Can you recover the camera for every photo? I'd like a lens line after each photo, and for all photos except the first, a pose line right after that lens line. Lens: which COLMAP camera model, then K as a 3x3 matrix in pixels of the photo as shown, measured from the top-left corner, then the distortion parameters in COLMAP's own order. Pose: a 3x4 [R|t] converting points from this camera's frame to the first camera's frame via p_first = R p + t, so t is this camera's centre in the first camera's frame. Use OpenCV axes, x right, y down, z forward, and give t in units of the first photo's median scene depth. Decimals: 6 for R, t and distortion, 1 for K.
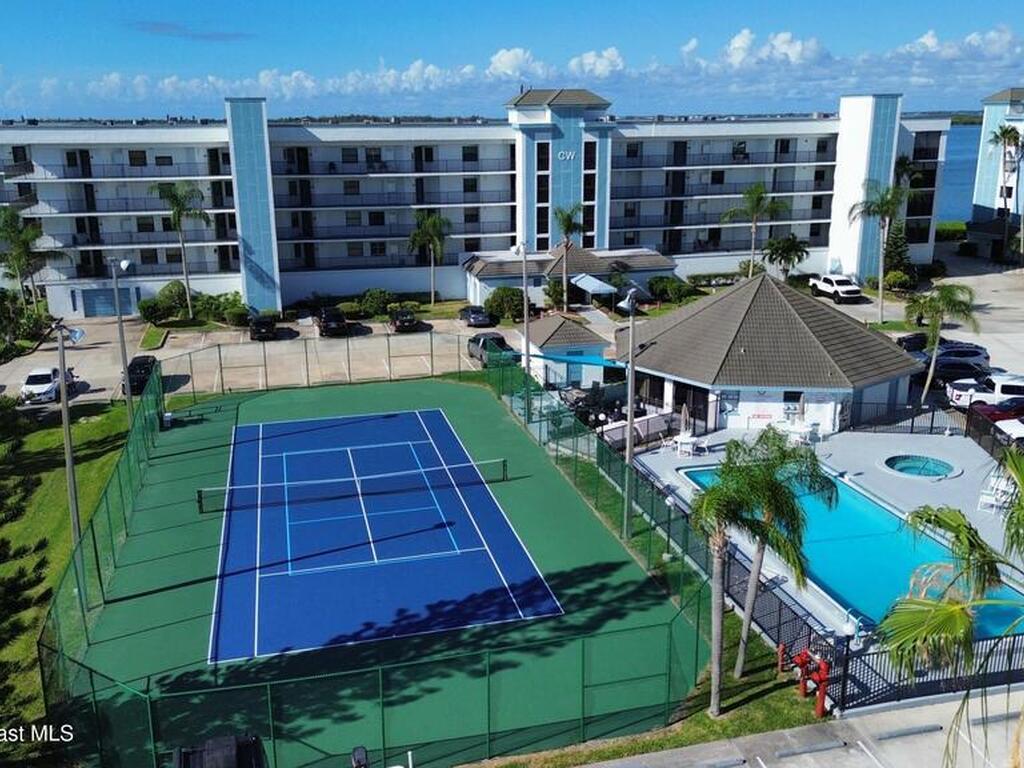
lens RADIAL K [[913.2, 0, 510.8], [0, 913.2, 379.6], [0, 0, 1]] dist [0.045661, -0.117531]
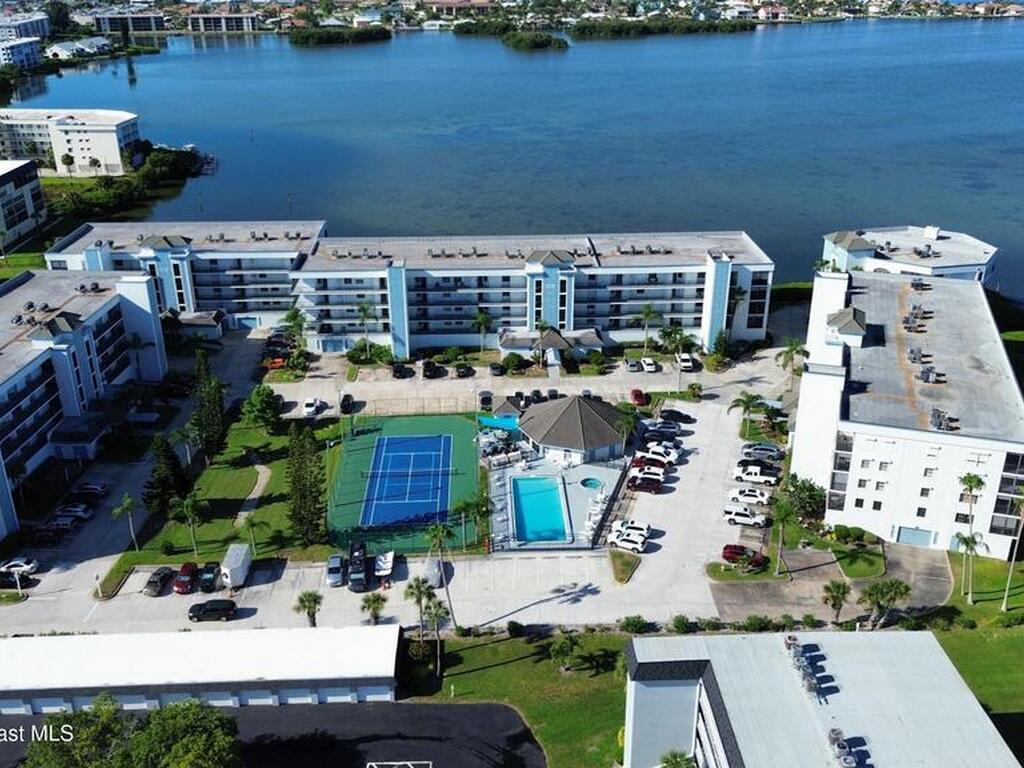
lens RADIAL K [[913.2, 0, 510.8], [0, 913.2, 379.6], [0, 0, 1]] dist [0.045661, -0.117531]
pose [[0.976616, 0.090945, -0.194807, 0.393160], [-0.056966, 0.983199, 0.173418, -0.396736], [0.207305, -0.158265, 0.965389, -0.996374]]
